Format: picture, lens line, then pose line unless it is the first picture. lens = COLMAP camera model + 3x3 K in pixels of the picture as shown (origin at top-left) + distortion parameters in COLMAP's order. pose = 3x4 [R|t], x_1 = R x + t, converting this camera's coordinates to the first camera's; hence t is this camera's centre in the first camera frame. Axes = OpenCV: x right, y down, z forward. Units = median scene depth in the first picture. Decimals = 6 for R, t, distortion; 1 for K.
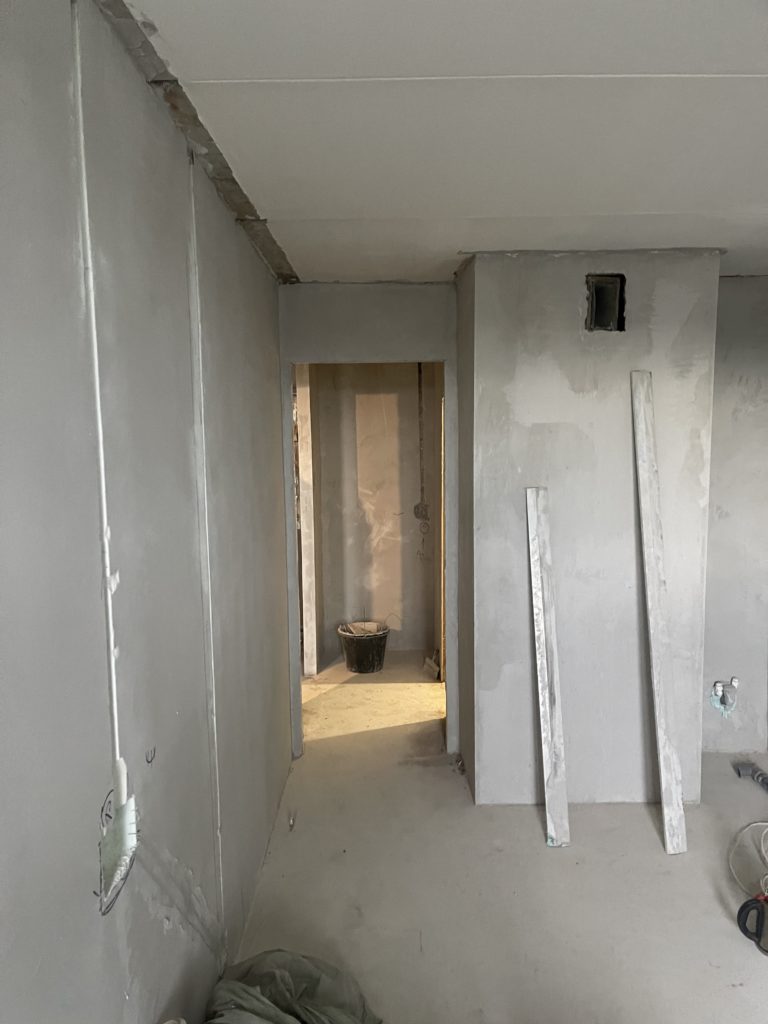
lens RADIAL K [[774.4, 0, 379.0], [0, 774.4, 518.9], [0, 0, 1]] dist [0.068468, -0.090537]
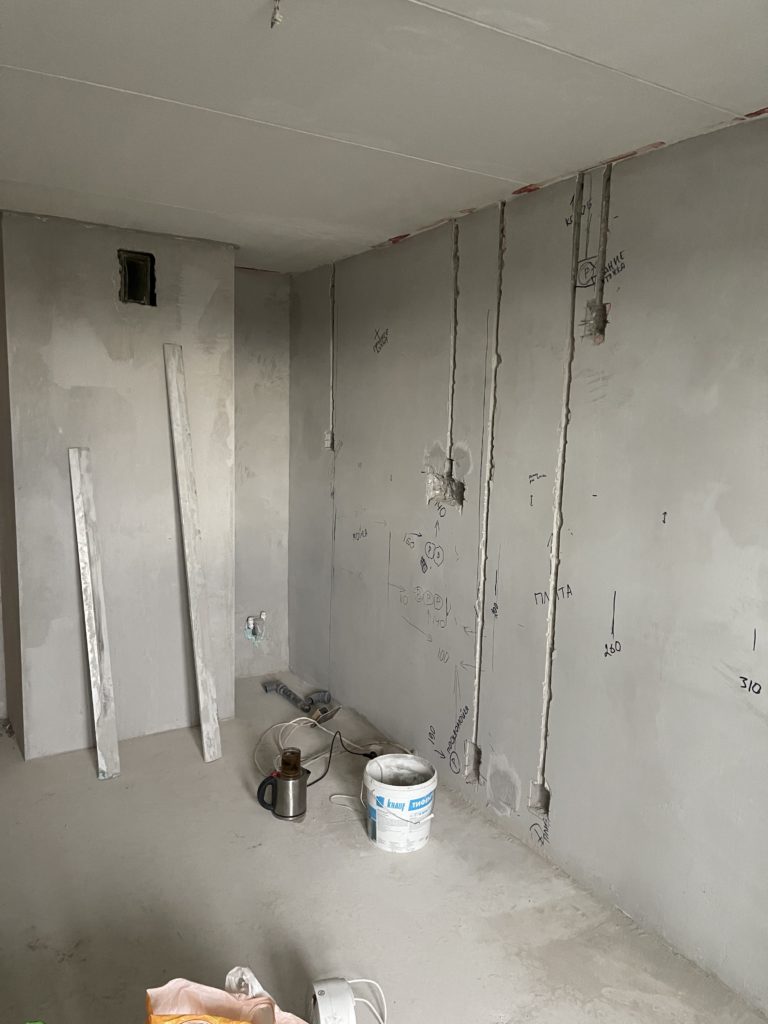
lens RADIAL K [[774.4, 0, 379.0], [0, 774.4, 518.9], [0, 0, 1]] dist [0.068468, -0.090537]
pose [[0.851585, -0.039496, 0.522726, -0.006628], [0.018576, 0.998805, 0.045205, 0.015479], [-0.523887, -0.028786, 0.851301, -0.113417]]
